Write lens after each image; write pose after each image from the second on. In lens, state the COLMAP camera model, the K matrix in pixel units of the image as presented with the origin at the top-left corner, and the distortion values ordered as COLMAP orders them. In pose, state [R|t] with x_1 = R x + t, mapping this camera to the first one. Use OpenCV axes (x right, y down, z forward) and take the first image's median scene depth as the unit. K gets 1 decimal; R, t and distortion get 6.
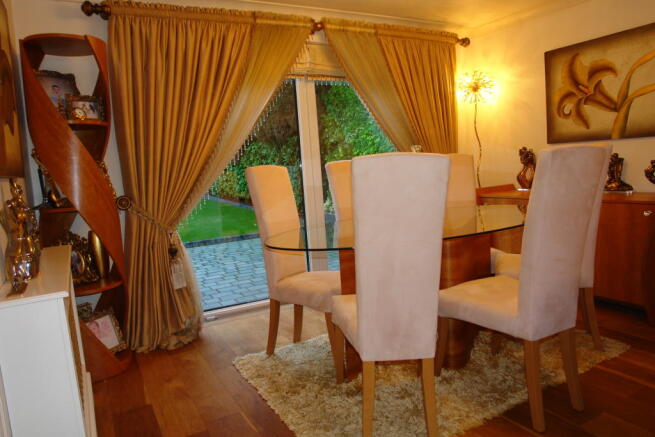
lens RADIAL K [[452.6, 0, 327.5], [0, 452.6, 218.5], [0, 0, 1]] dist [-0.079528, 0.053886]
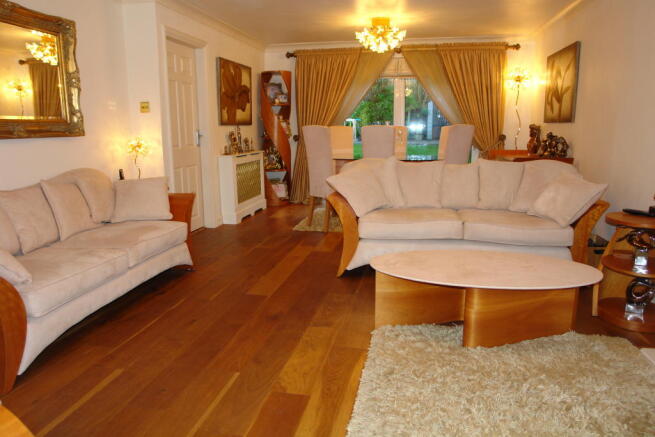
lens RADIAL K [[452.6, 0, 327.5], [0, 452.6, 218.5], [0, 0, 1]] dist [-0.079528, 0.053886]
pose [[0.756746, 0.192853, -0.624614, 0.924817], [-0.121068, 0.980310, 0.155998, -0.009398], [0.642400, -0.042430, 0.765194, -0.537865]]
